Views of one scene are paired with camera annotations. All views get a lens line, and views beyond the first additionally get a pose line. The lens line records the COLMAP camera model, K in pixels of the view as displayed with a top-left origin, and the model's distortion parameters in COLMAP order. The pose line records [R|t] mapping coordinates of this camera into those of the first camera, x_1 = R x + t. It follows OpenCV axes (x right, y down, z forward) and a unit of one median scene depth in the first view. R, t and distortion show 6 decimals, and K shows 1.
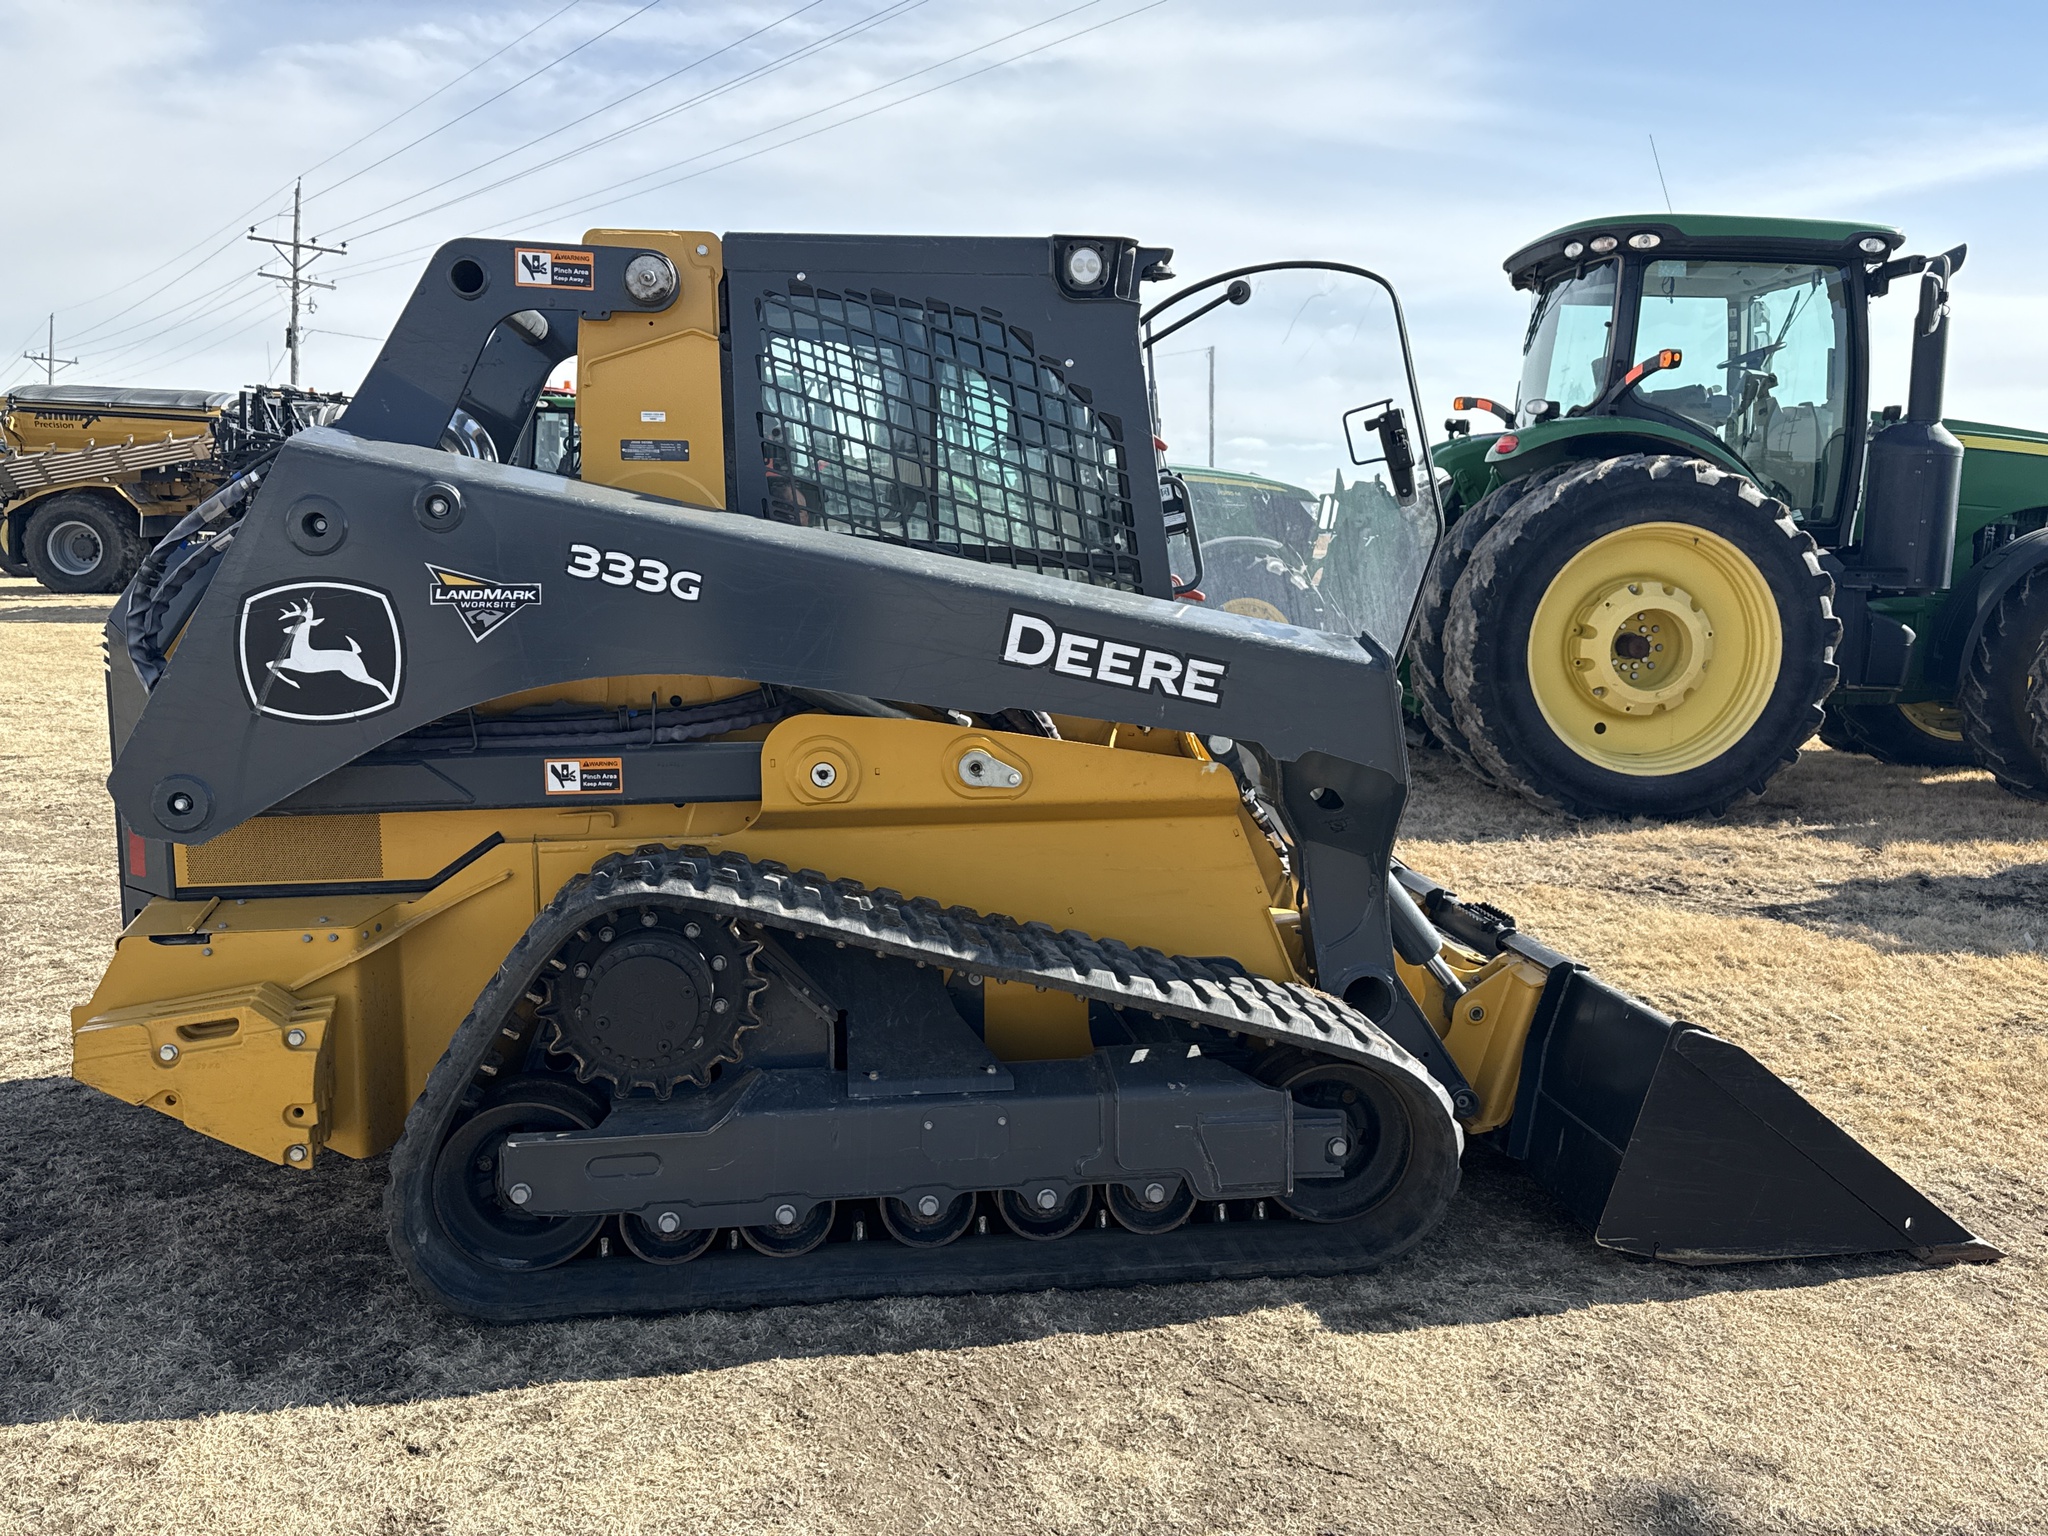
lens RADIAL K [[1763.5, 0, 1021.5], [0, 1763.5, 761.1], [0, 0, 1]] dist [0.120724, -0.225217]
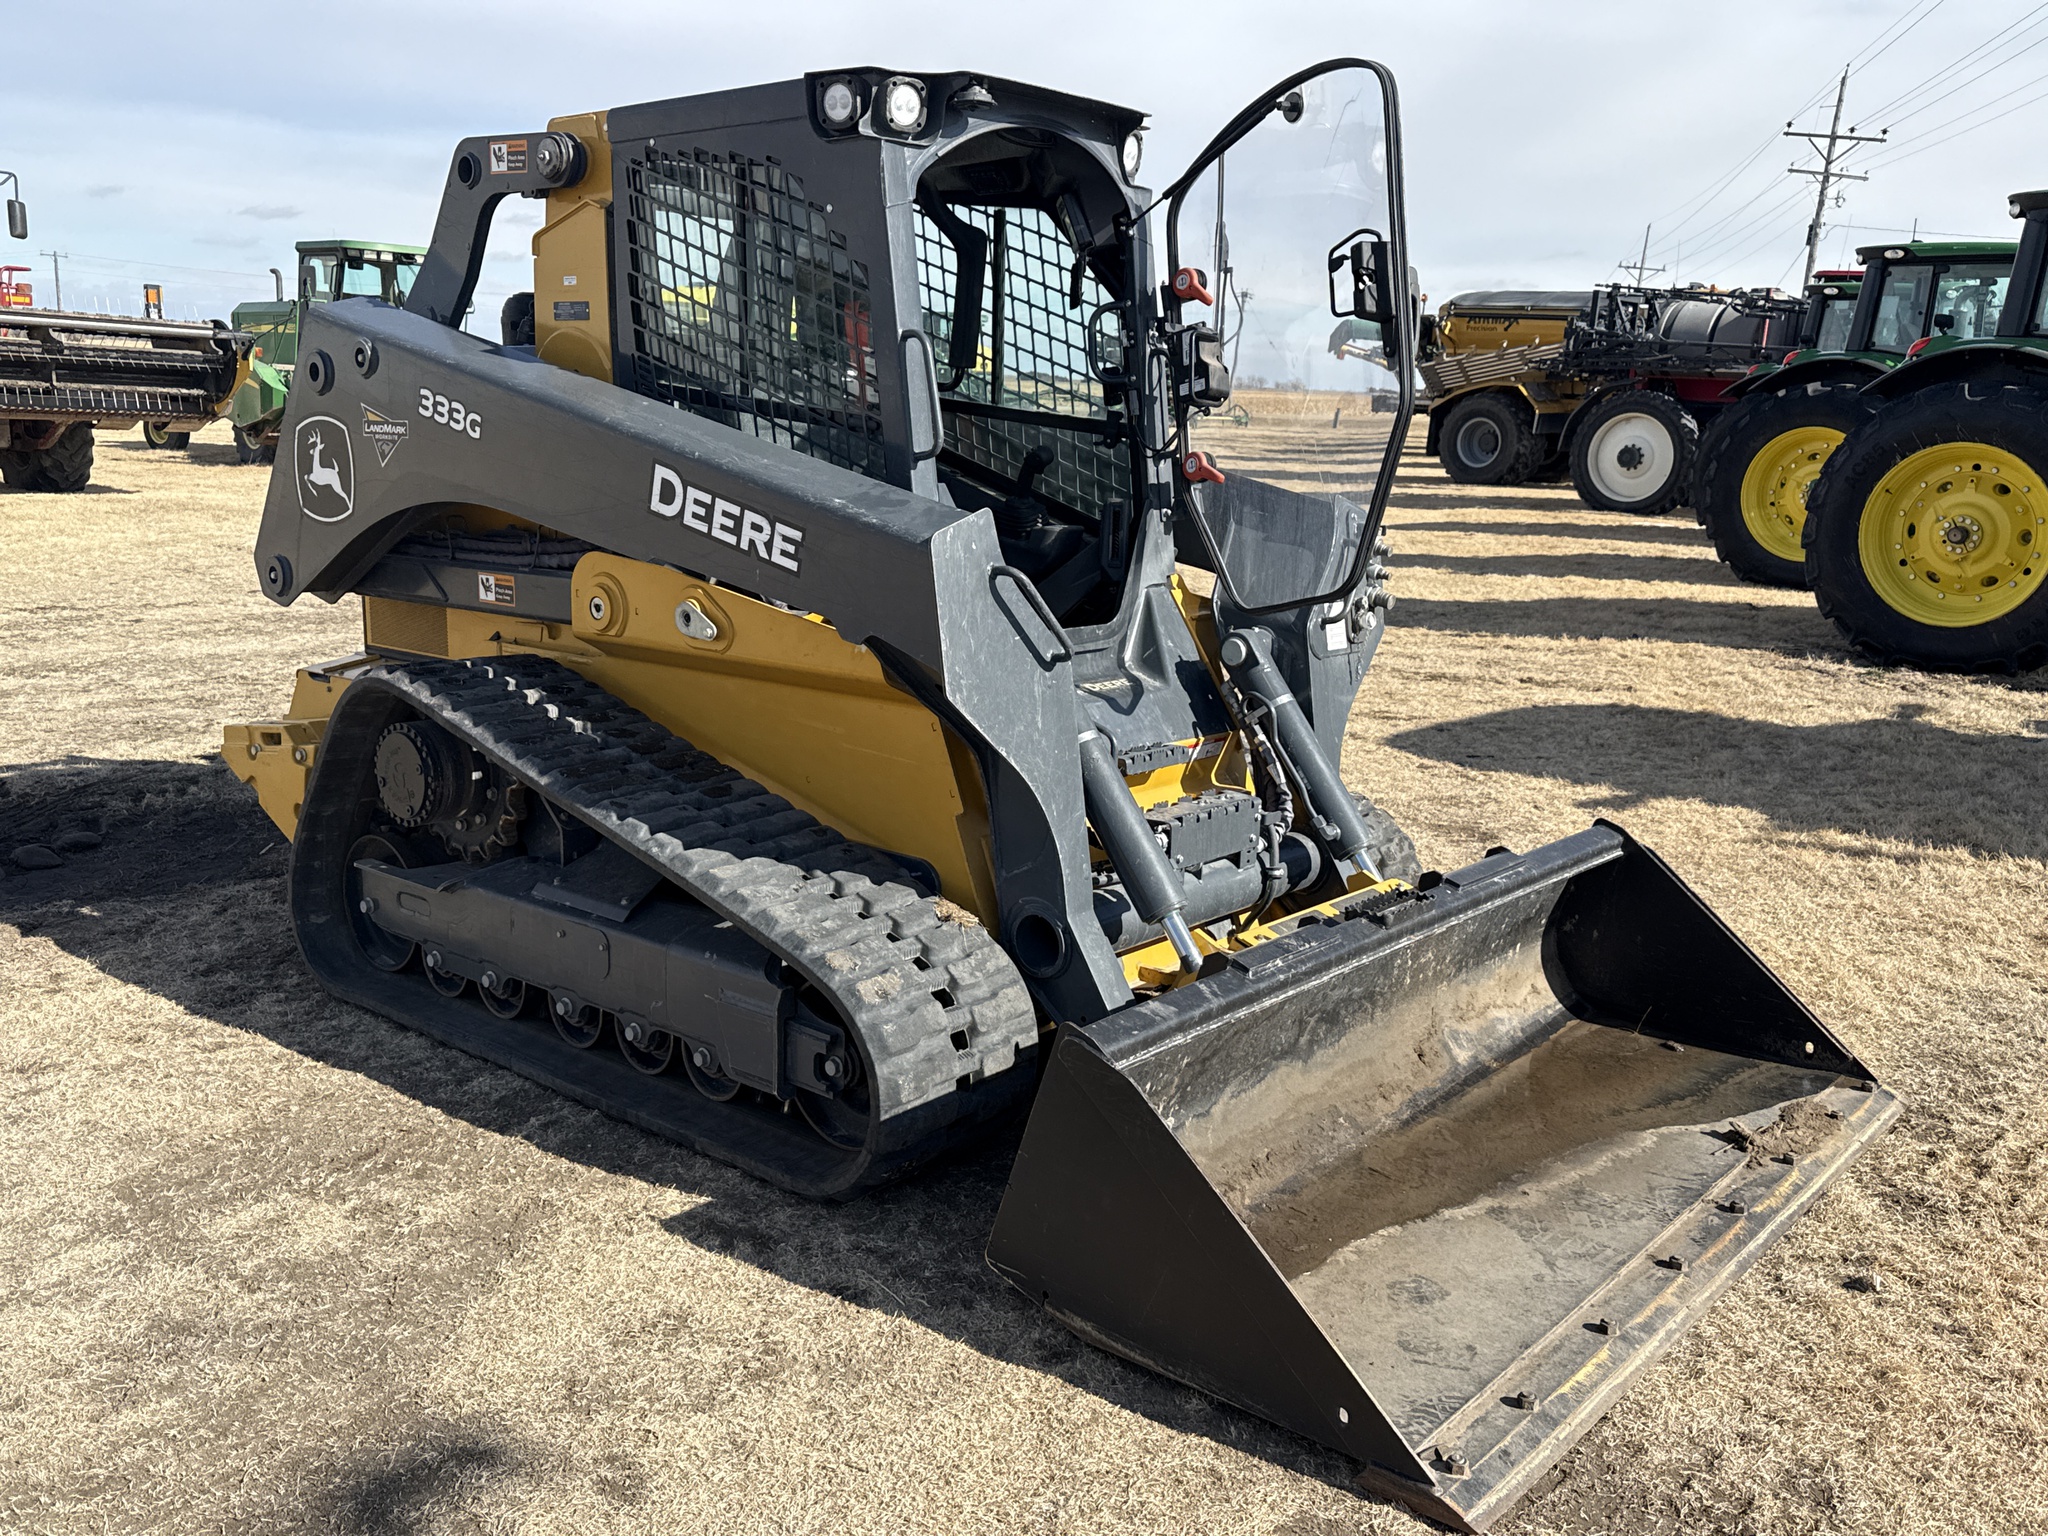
lens RADIAL K [[1763.5, 0, 1021.5], [0, 1763.5, 761.1], [0, 0, 1]] dist [0.120724, -0.225217]
pose [[0.666487, 0.160415, -0.728054, 0.898992], [-0.123116, 0.986850, 0.104731, -0.047267], [0.735280, 0.019833, 0.677473, 0.459830]]
